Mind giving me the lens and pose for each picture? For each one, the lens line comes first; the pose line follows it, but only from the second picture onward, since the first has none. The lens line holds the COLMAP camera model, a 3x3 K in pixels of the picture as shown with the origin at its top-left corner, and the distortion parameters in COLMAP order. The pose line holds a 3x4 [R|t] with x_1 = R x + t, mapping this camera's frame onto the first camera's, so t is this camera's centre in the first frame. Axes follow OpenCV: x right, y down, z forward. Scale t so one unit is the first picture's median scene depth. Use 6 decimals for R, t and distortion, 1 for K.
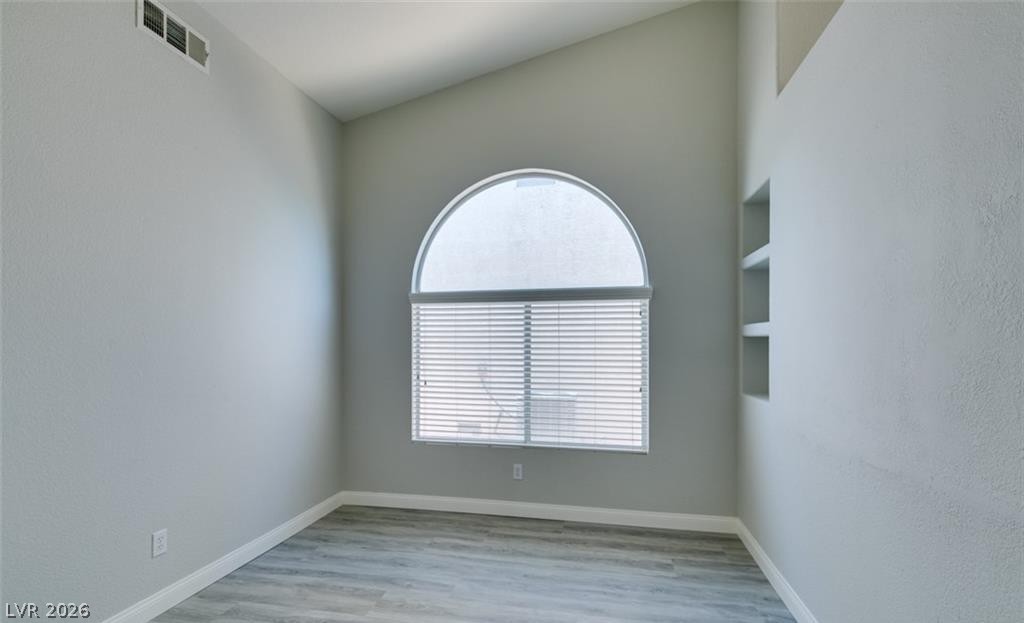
lens RADIAL K [[458.8, 0, 511.5], [0, 458.8, 344.3], [0, 0, 1]] dist [0.001457, 0.000194]
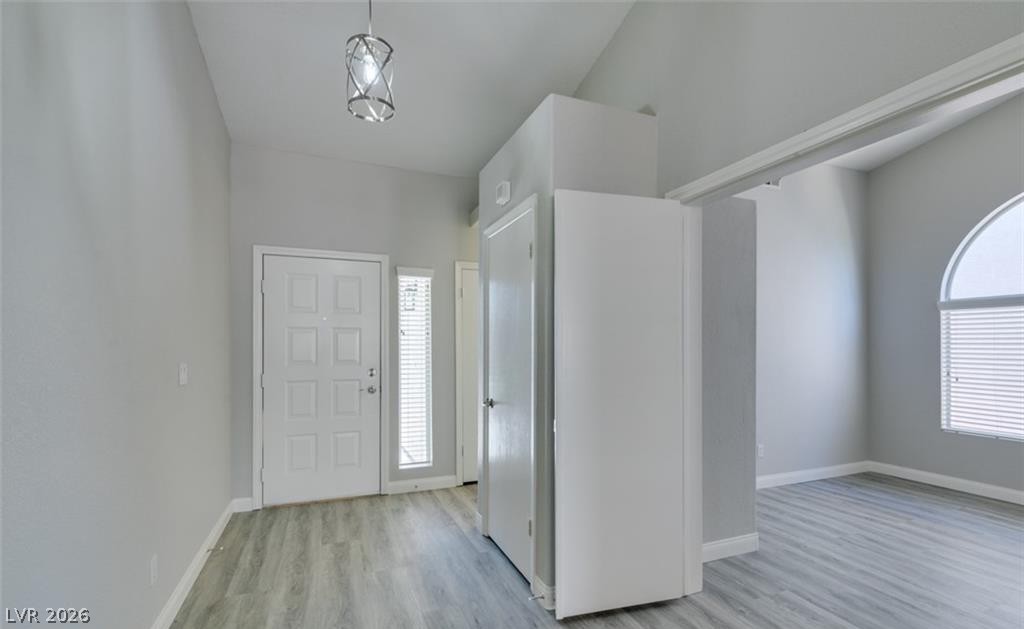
lens RADIAL K [[459.1, 0, 509.5], [0, 459.1, 345.3], [0, 0, 1]] dist [0.000650, -0.001199]
pose [[0.556779, -0.006027, -0.830639, 0.141007], [0.001556, 0.999979, -0.006212, 0.005230], [0.830659, 0.002166, 0.556777, -0.558593]]
